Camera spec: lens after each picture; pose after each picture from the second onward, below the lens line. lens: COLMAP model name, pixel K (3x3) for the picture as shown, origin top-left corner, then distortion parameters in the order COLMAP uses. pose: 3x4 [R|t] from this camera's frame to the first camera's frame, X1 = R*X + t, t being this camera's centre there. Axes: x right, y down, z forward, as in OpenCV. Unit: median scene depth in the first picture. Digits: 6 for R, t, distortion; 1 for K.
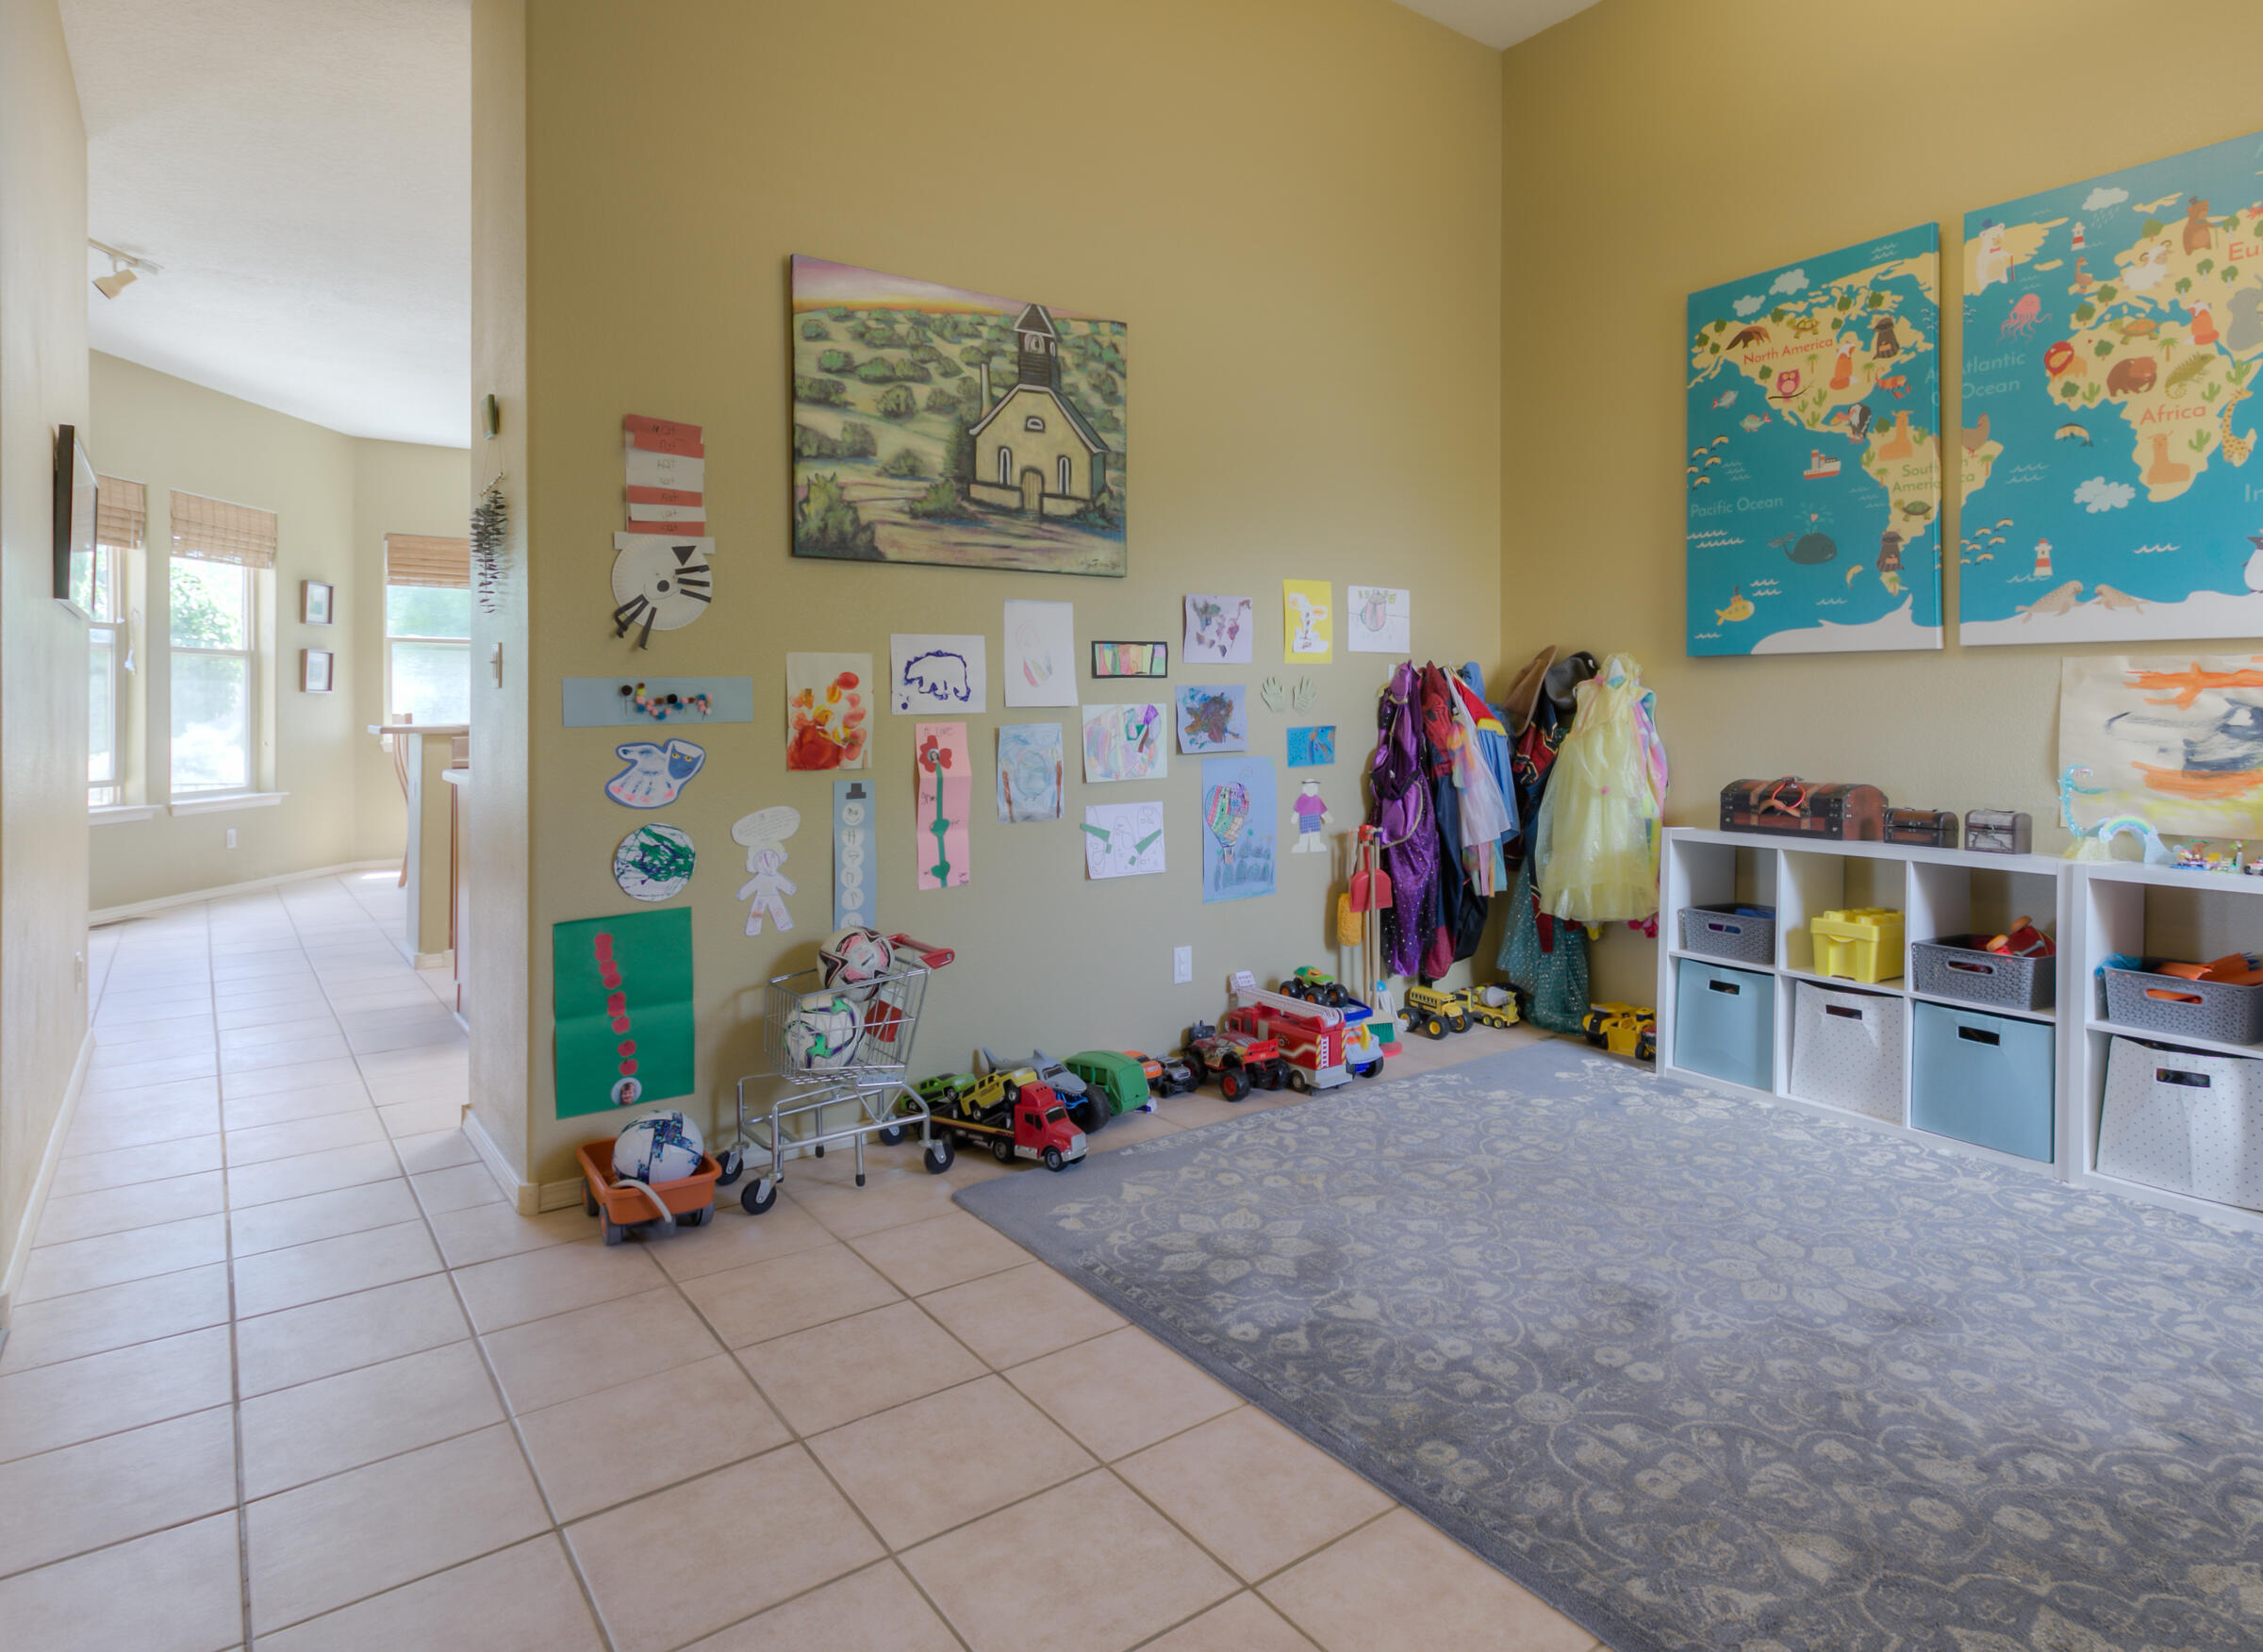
lens RADIAL K [[1291.0, 0, 1214.0], [0, 1291.0, 710.4], [0, 0, 1]] dist [0.002002, 0.002030]
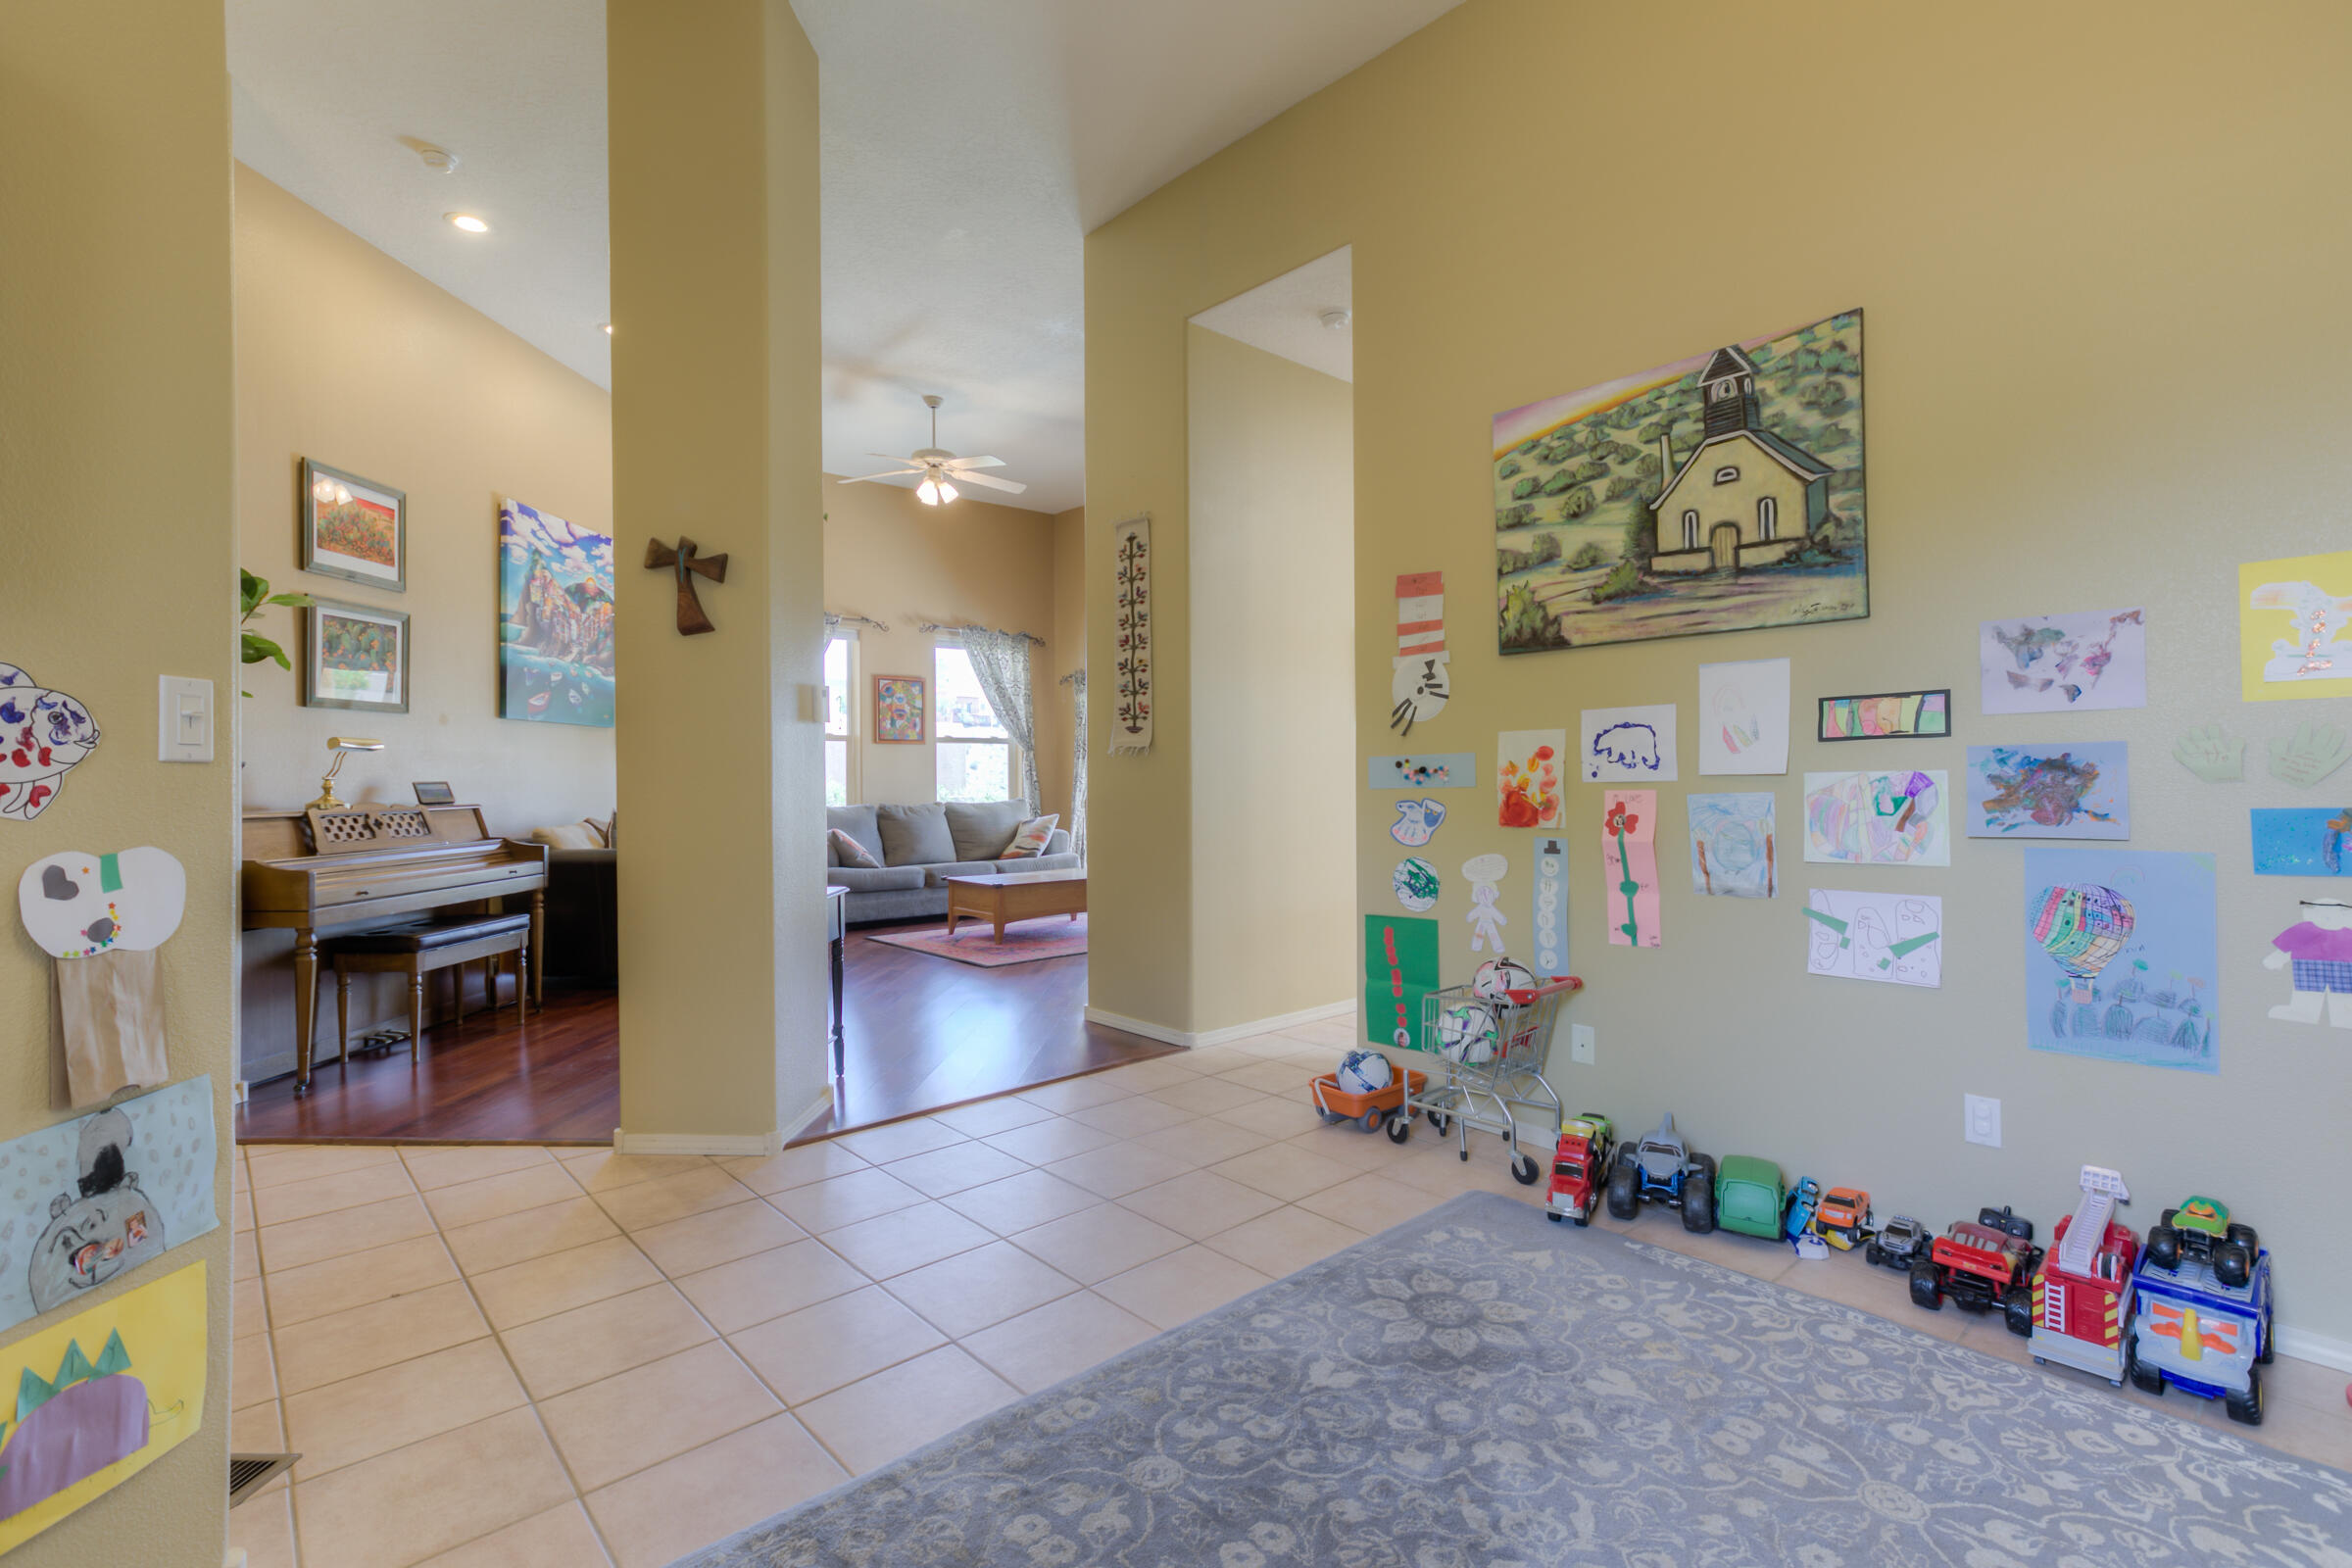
lens RADIAL K [[1078.9, 0, 1176.0], [0, 1078.9, 784.0], [0, 0, 1]] dist [-0.002101, 0.010041]
pose [[0.079170, 0.008668, -0.996823, 0.628587], [0.001647, 0.999960, 0.008826, -0.003872], [0.996860, -0.002340, 0.079152, 0.546567]]
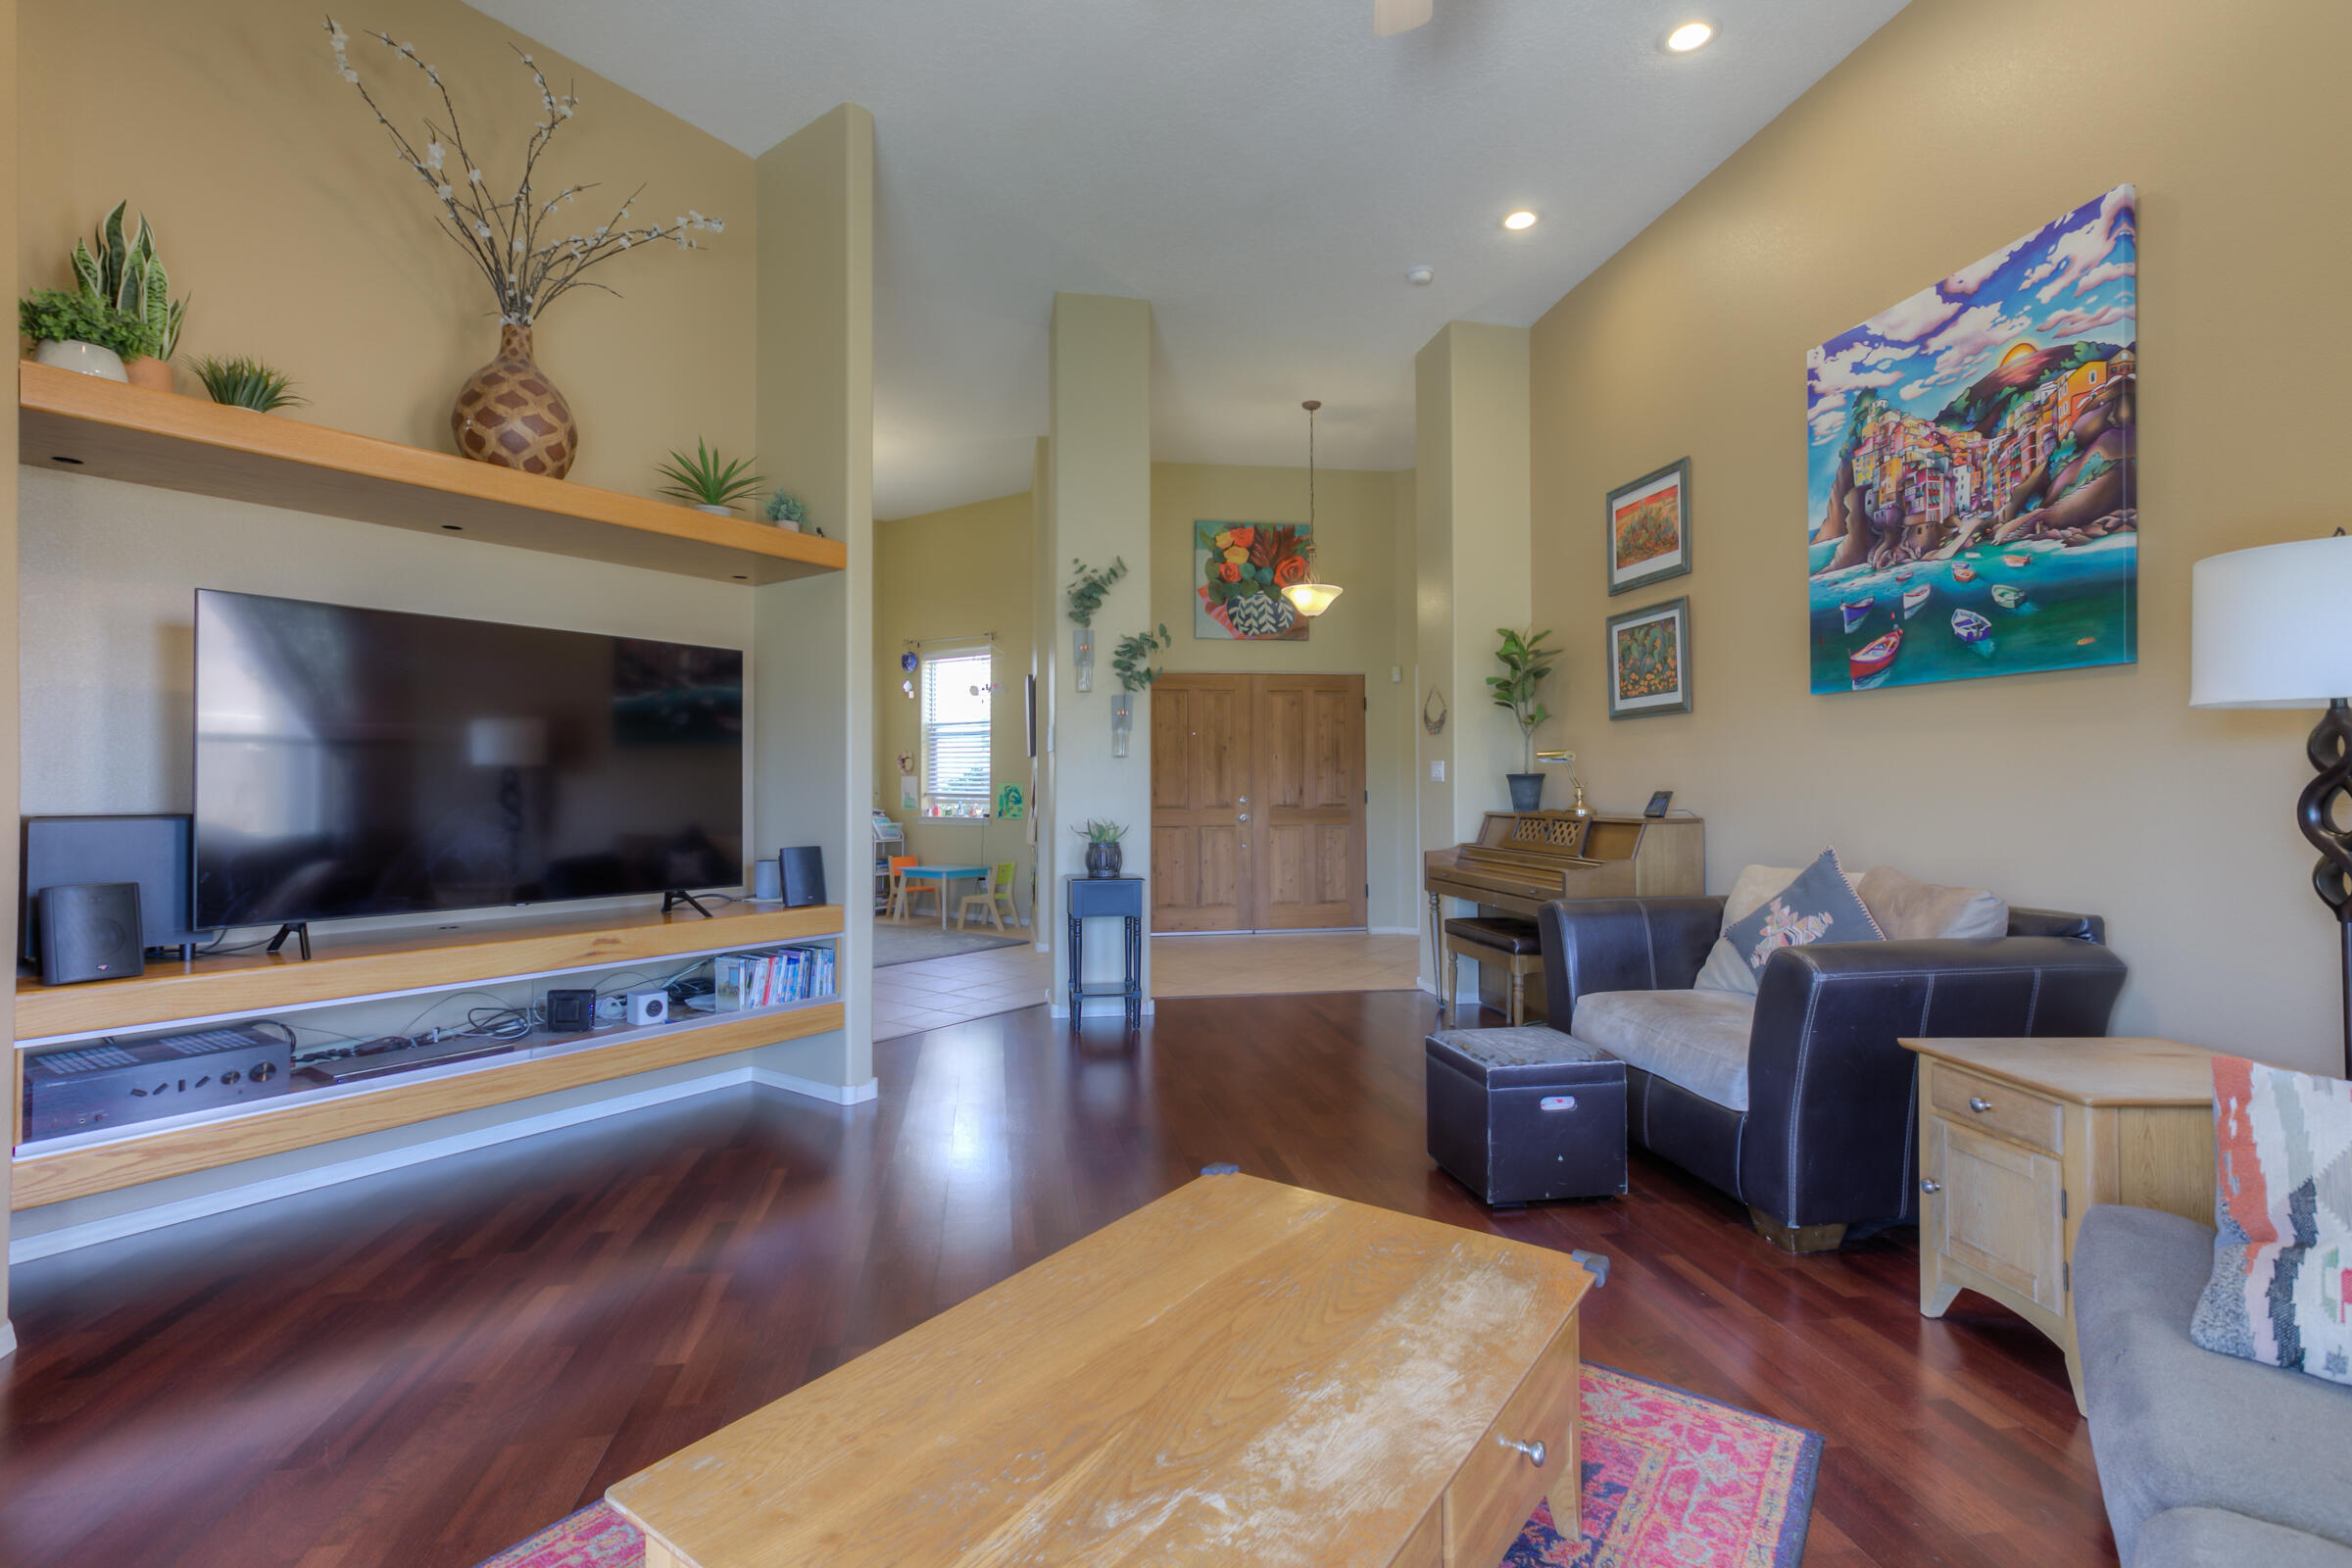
lens RADIAL K [[1078.9, 0, 1176.0], [0, 1078.9, 784.0], [0, 0, 1]] dist [-0.002101, 0.010041]
pose [[-0.287736, 0.001642, 0.957708, -1.912020], [0.006538, 0.999979, 0.000250, -0.007959], [-0.957687, 0.006334, -0.287741, 0.560879]]
